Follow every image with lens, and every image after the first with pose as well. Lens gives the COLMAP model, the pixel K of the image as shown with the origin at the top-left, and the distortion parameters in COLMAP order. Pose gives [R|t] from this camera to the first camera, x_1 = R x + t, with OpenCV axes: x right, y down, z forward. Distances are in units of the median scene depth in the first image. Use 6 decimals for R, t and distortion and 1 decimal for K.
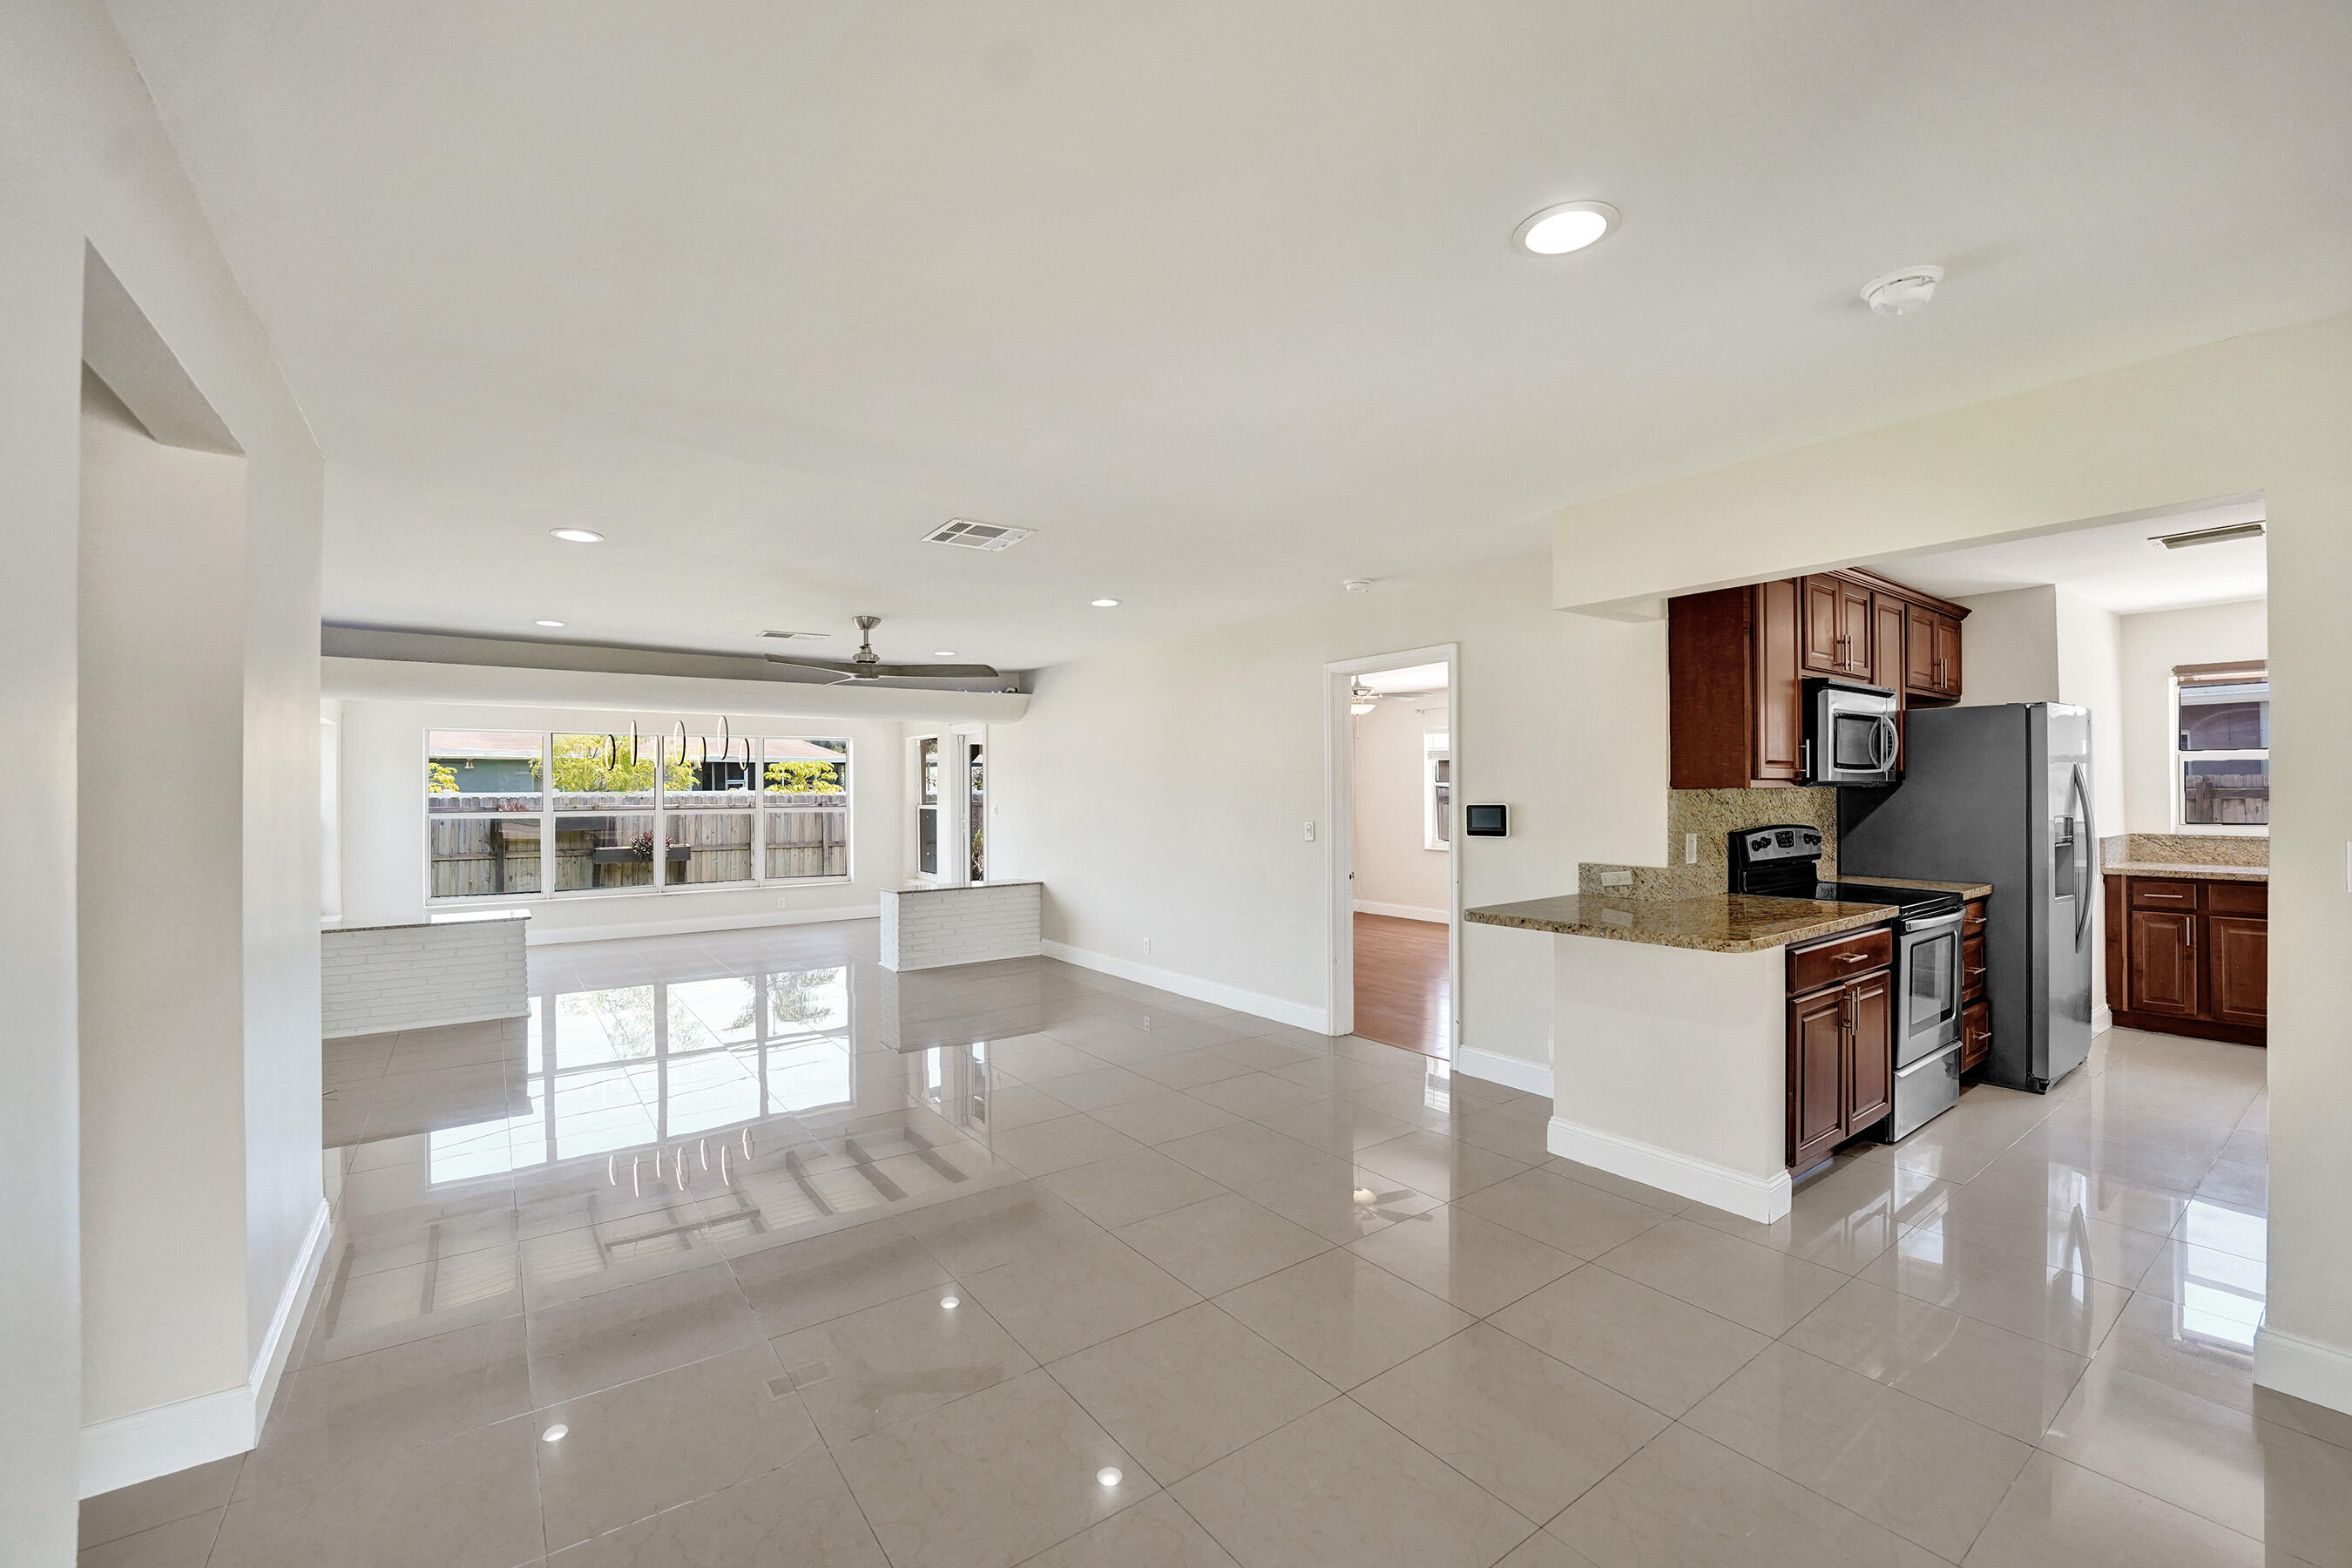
lens RADIAL K [[959.5, 0, 1171.9], [0, 959.5, 780.0], [0, 0, 1]] dist [-0.024252, 0.000190]
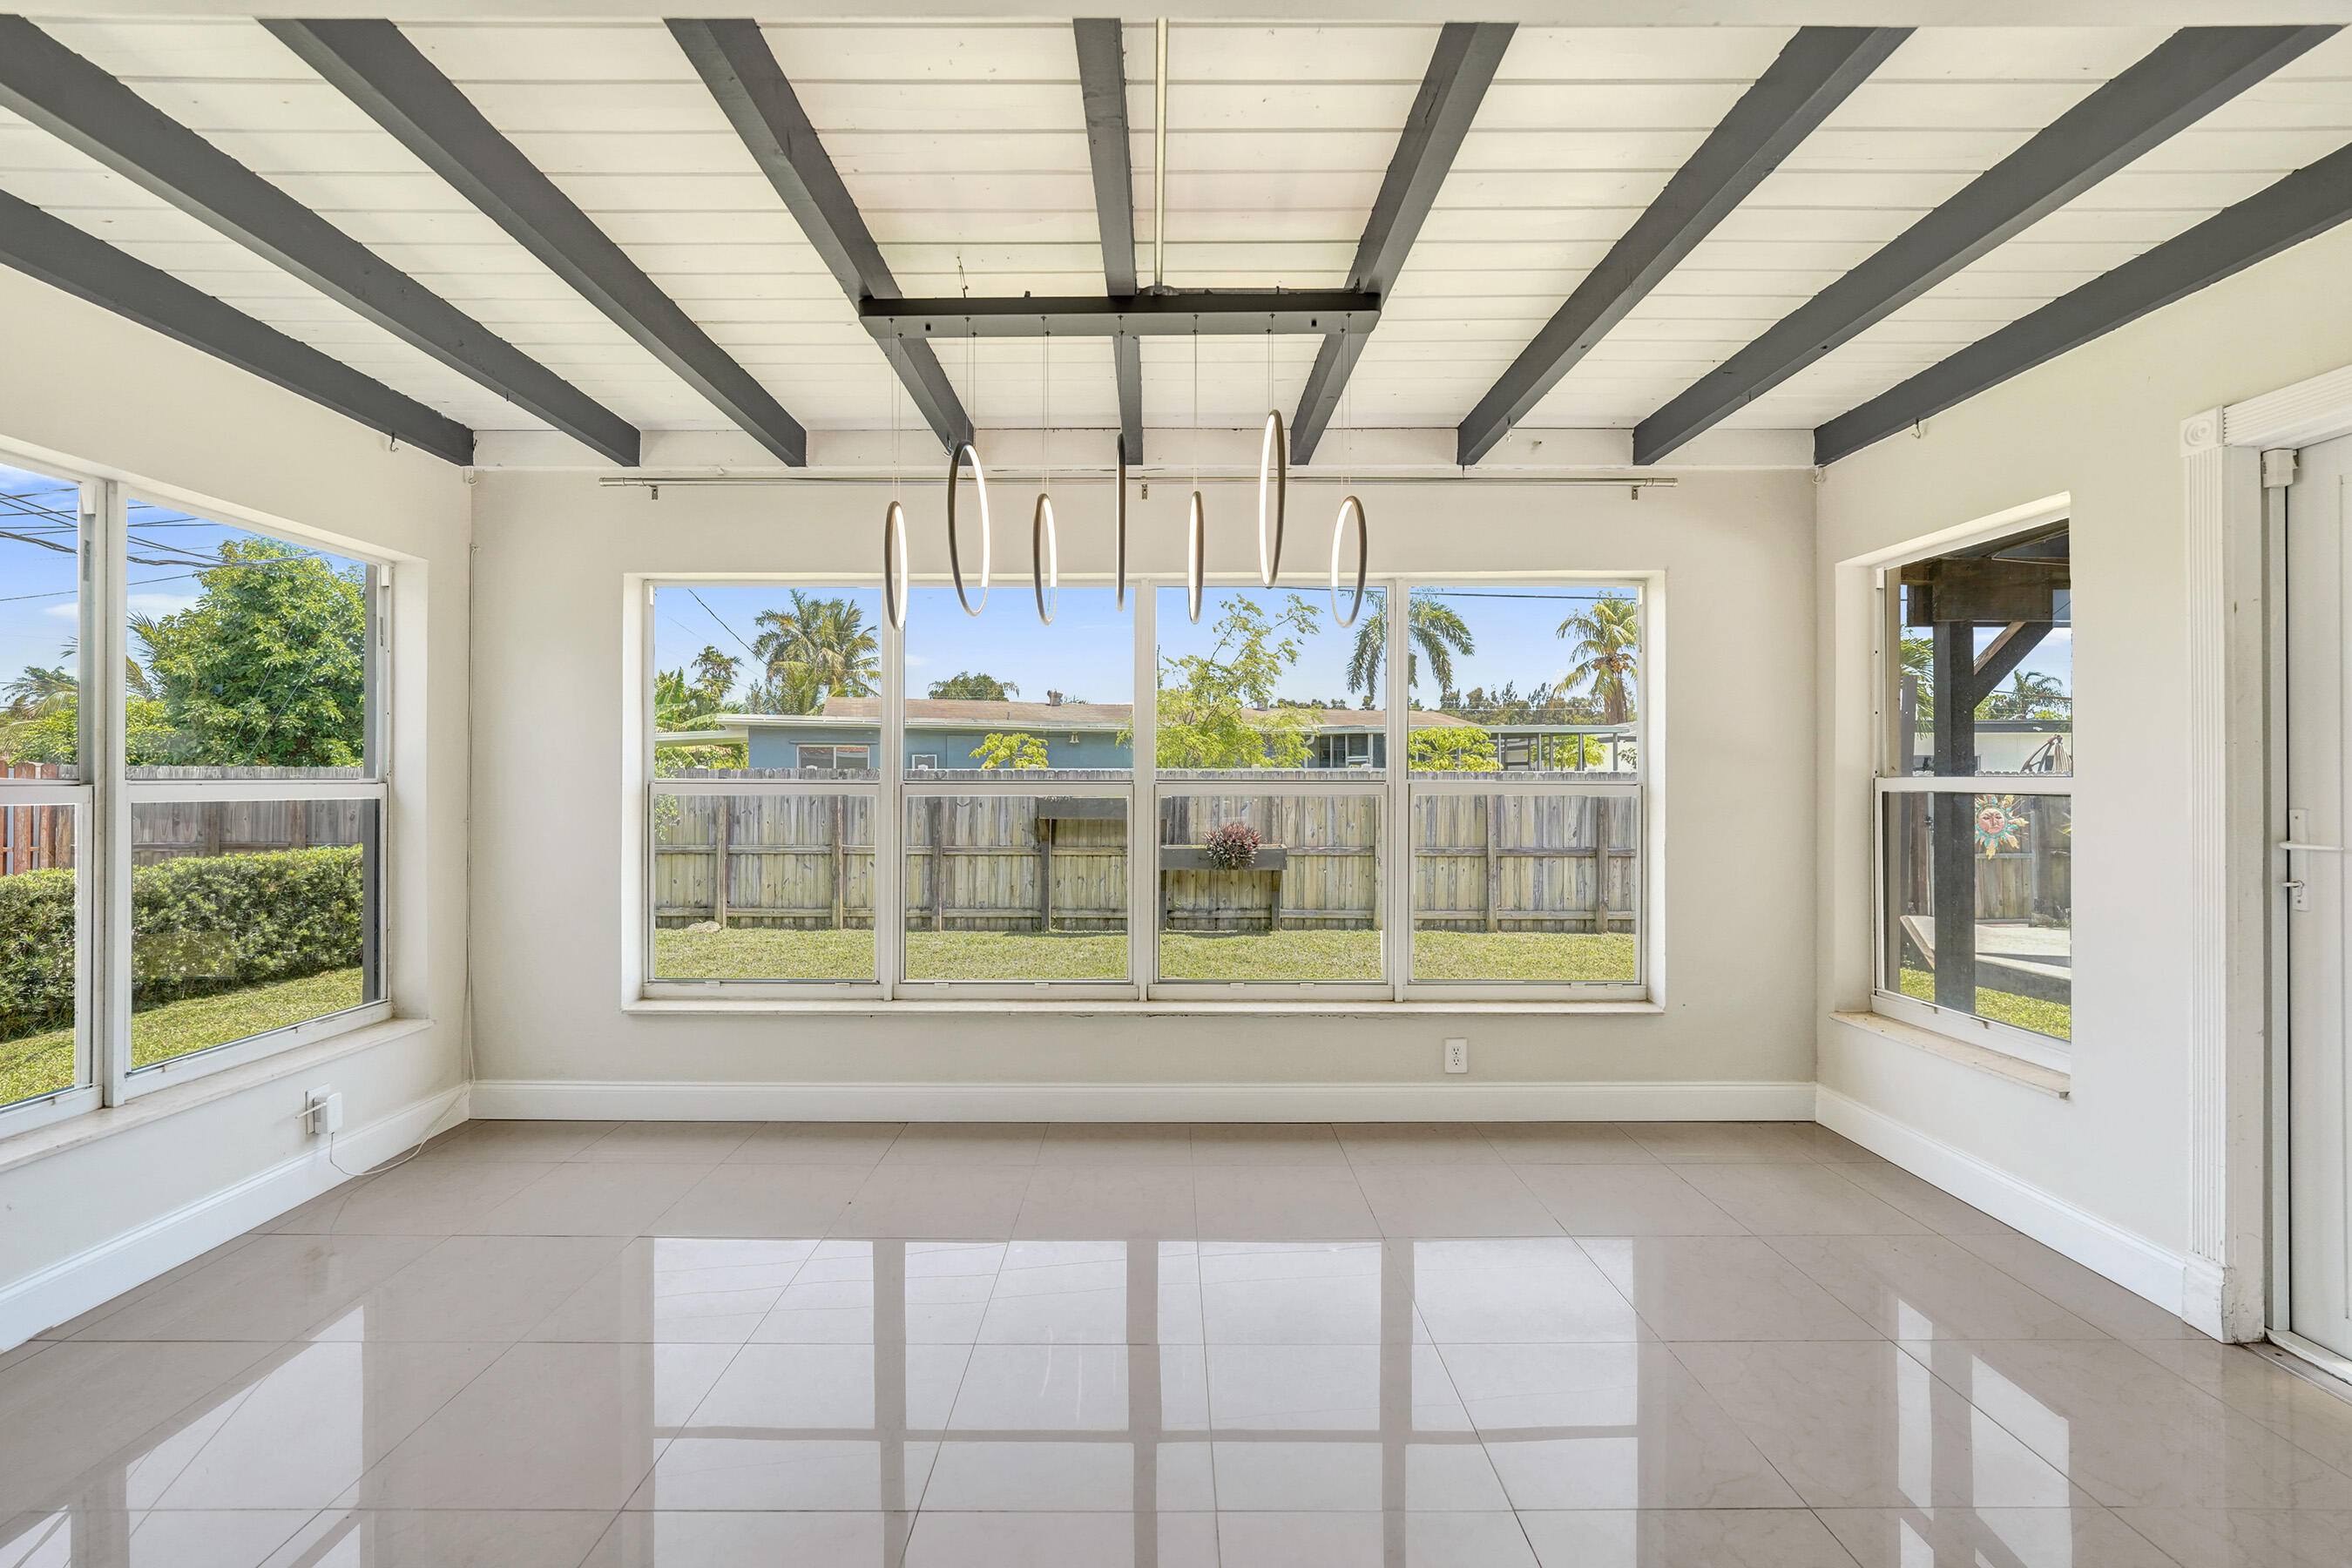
lens RADIAL K [[959.5, 0, 1171.9], [0, 959.5, 780.0], [0, 0, 1]] dist [-0.024252, 0.000190]
pose [[0.810392, 0.007680, -0.585838, -0.565131], [-0.001045, 0.999931, 0.011662, 0.046885], [0.585888, -0.008839, 0.810344, 1.287347]]
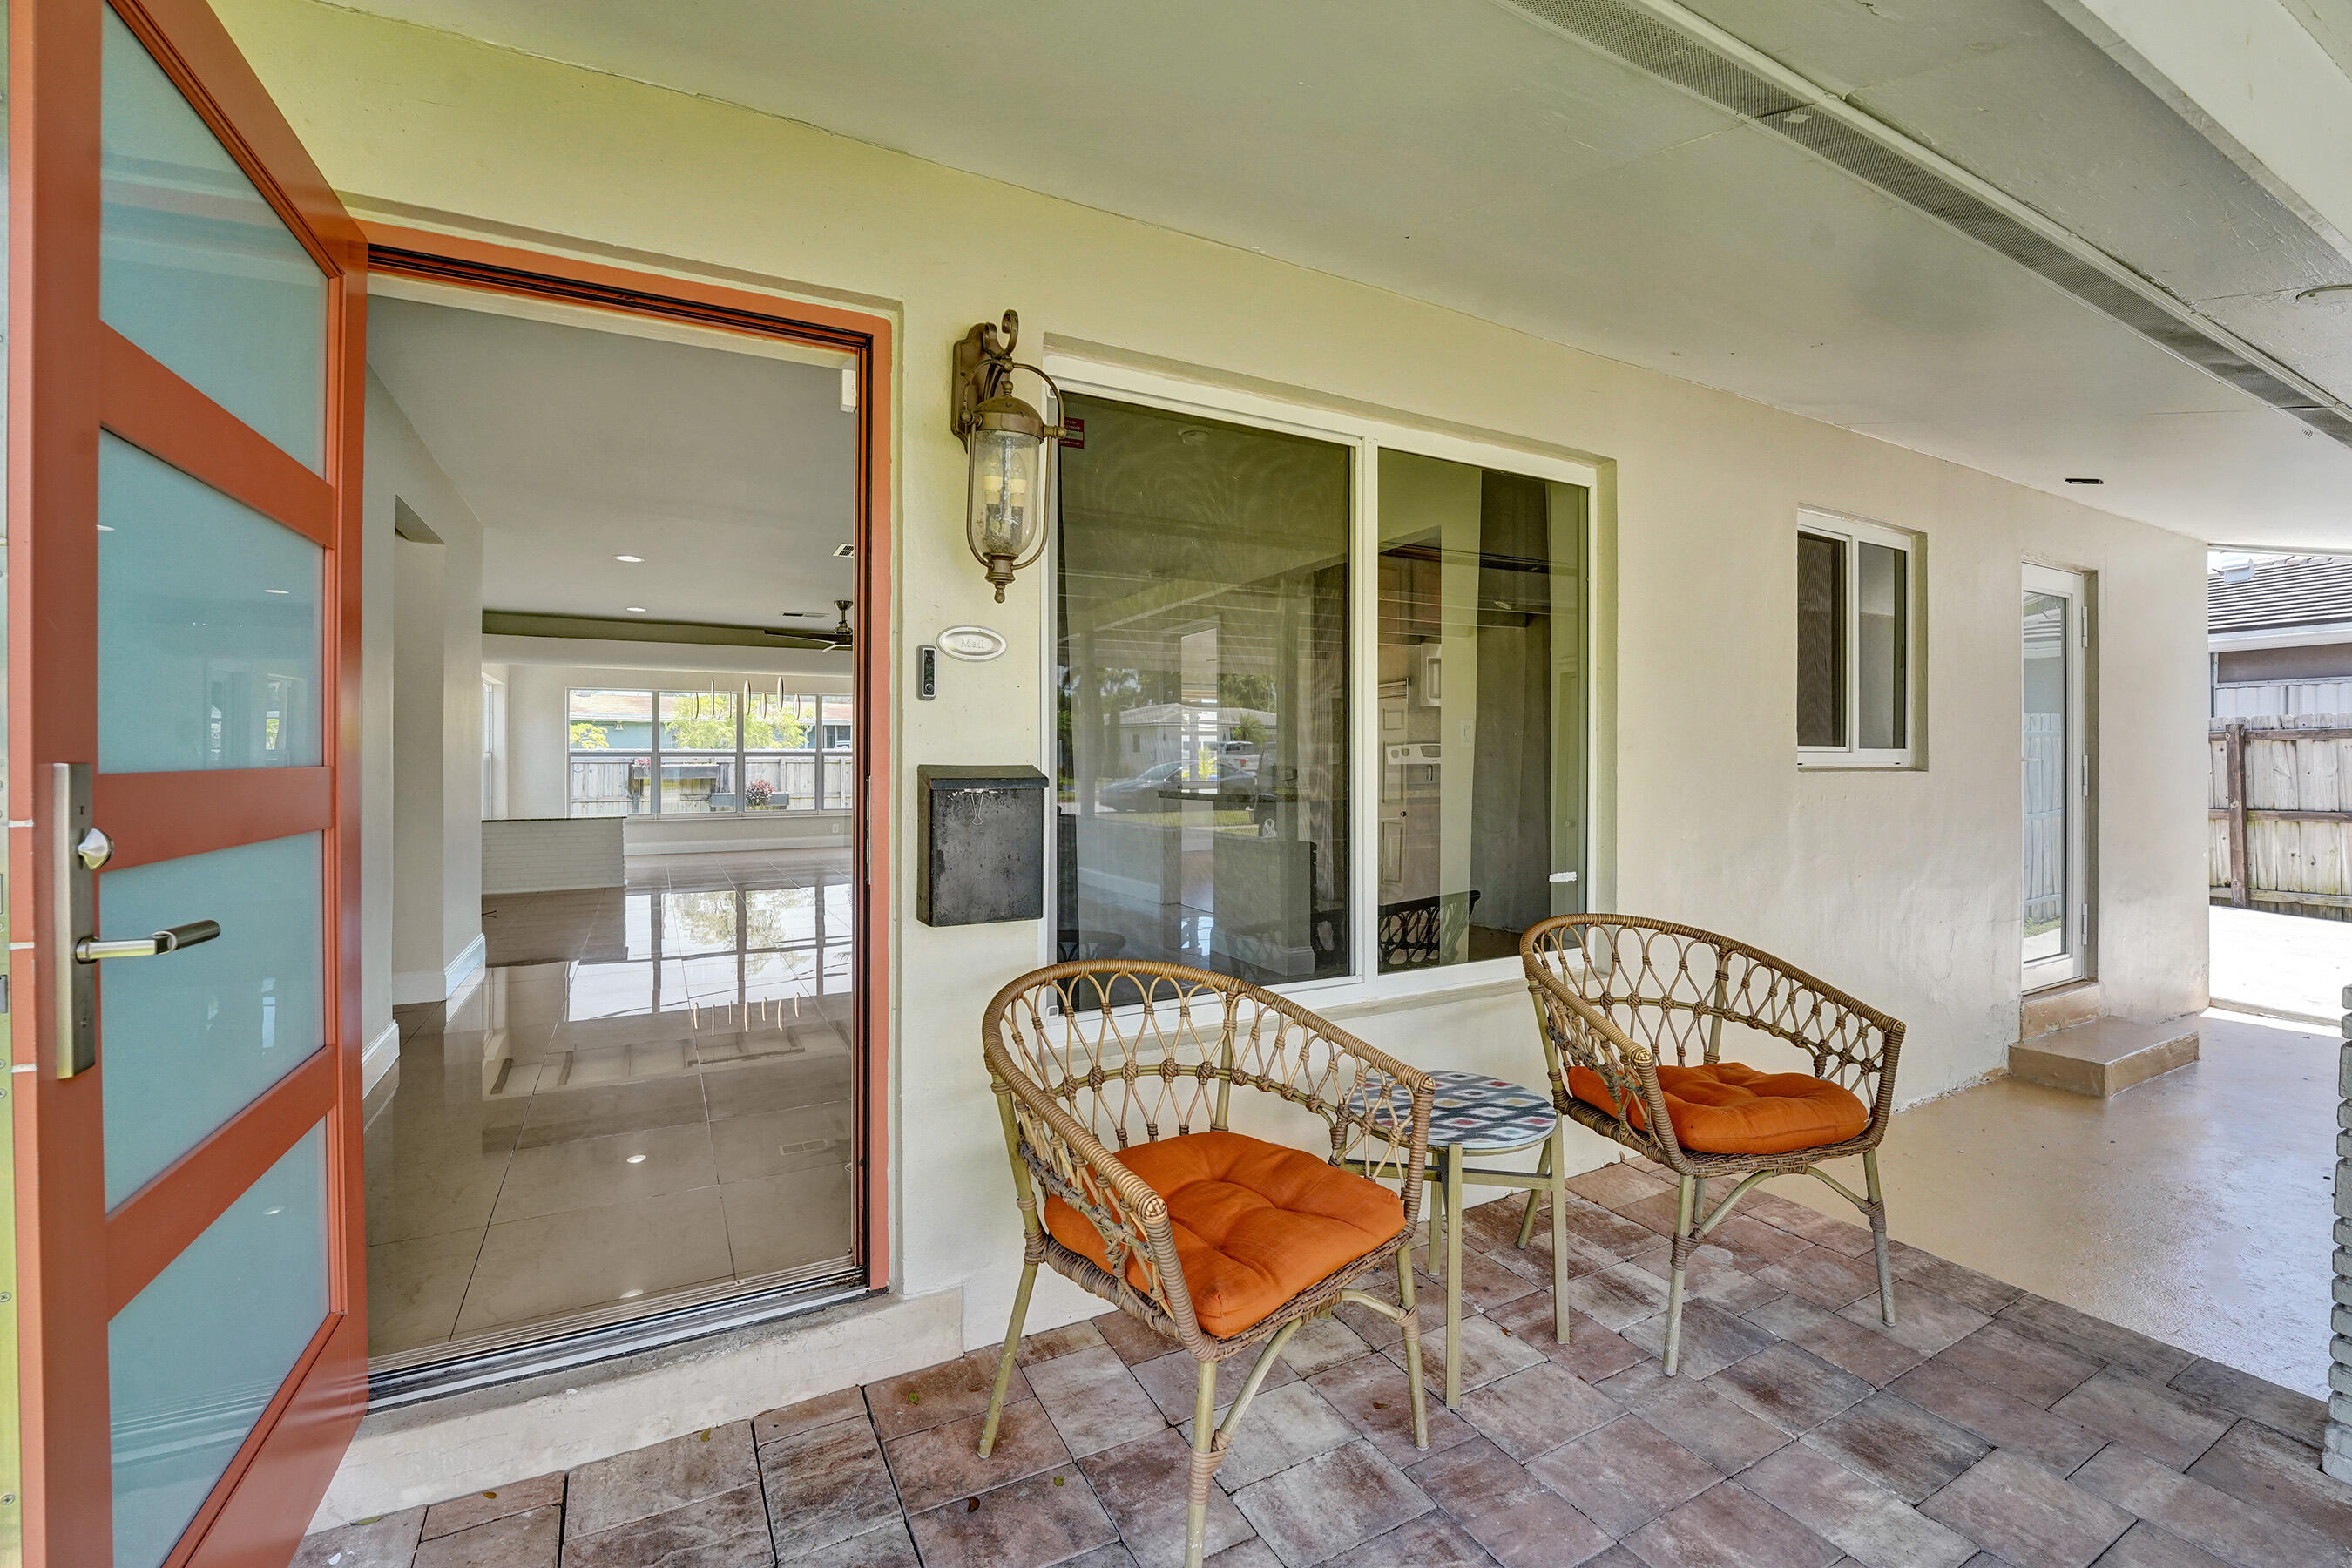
lens RADIAL K [[963.8, 0, 1174.7], [0, 963.8, 787.2], [0, 0, 1]] dist [-0.009470, 0.000721]
pose [[0.990946, 0.009466, -0.133927, 0.398254], [-0.005003, 0.999422, 0.033624, 0.057586], [0.134168, -0.032649, 0.990421, -0.379036]]
